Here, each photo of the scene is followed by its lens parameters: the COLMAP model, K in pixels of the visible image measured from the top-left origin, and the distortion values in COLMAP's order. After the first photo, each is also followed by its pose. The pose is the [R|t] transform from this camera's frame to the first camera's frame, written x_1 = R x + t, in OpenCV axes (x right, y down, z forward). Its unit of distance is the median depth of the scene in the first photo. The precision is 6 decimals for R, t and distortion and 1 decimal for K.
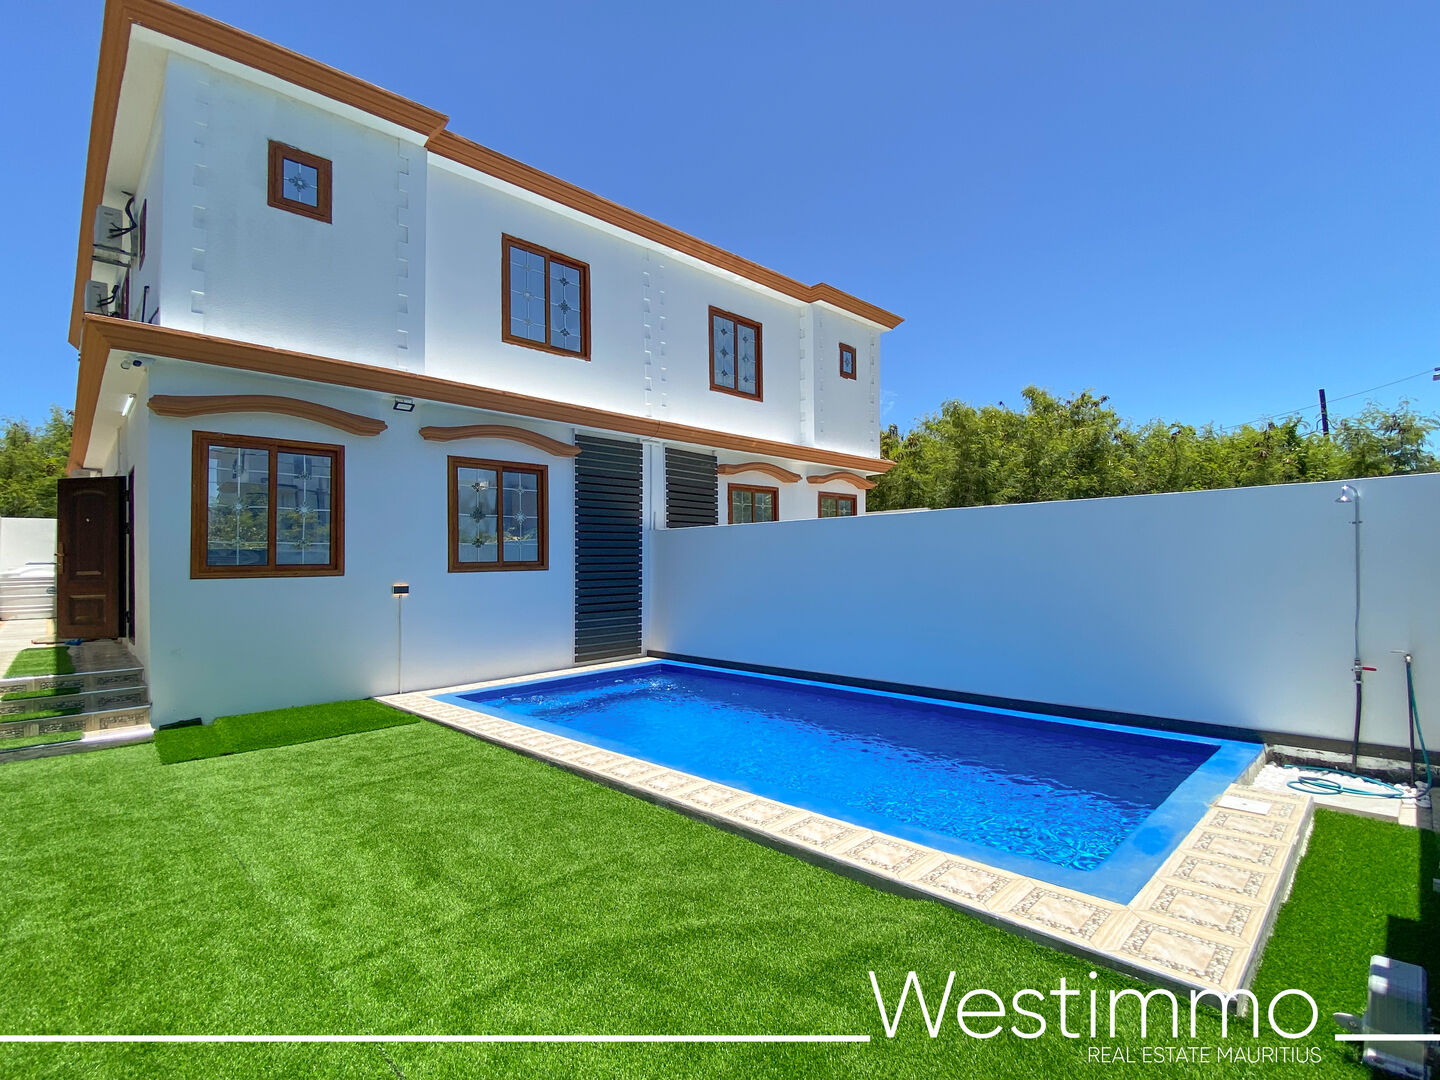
lens RADIAL K [[674.7, 0, 719.3], [0, 674.7, 534.6], [0, 0, 1]] dist [0.019483, -0.001486]
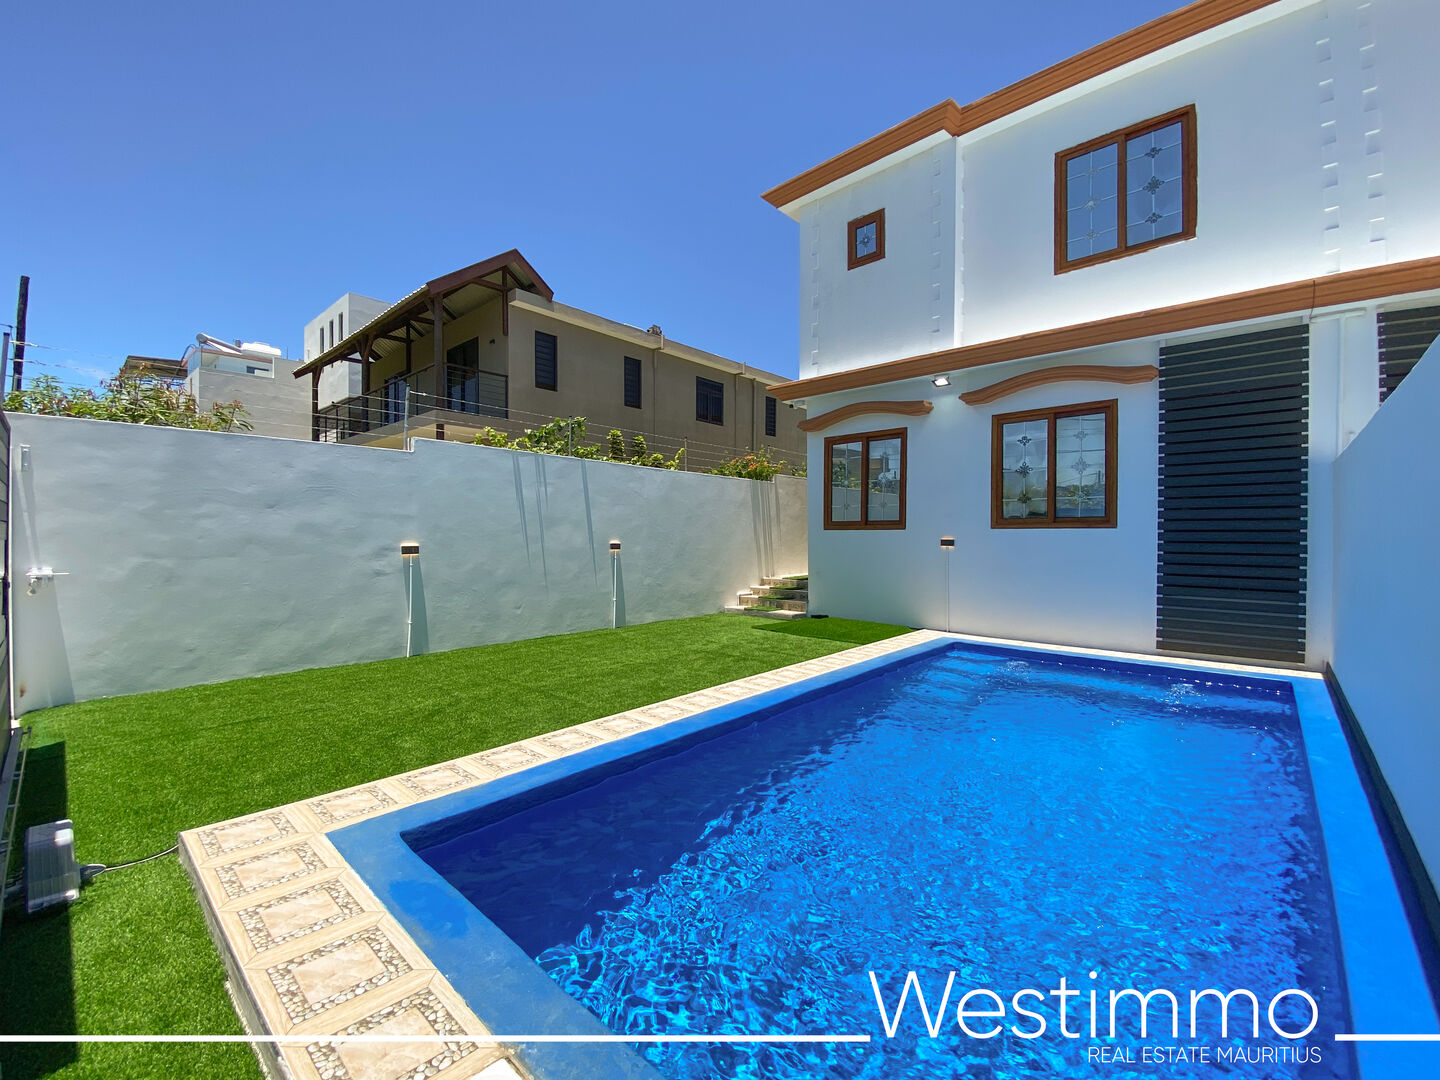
lens RADIAL K [[615.3, 0, 714.3], [0, 615.3, 541.7], [0, 0, 1]] dist [-0.008317, 0.000036]
pose [[0.043703, 0.023432, -0.998770, 0.536662], [0.033670, 0.999122, 0.024913, 0.039274], [0.998477, -0.034717, 0.042876, 0.550076]]
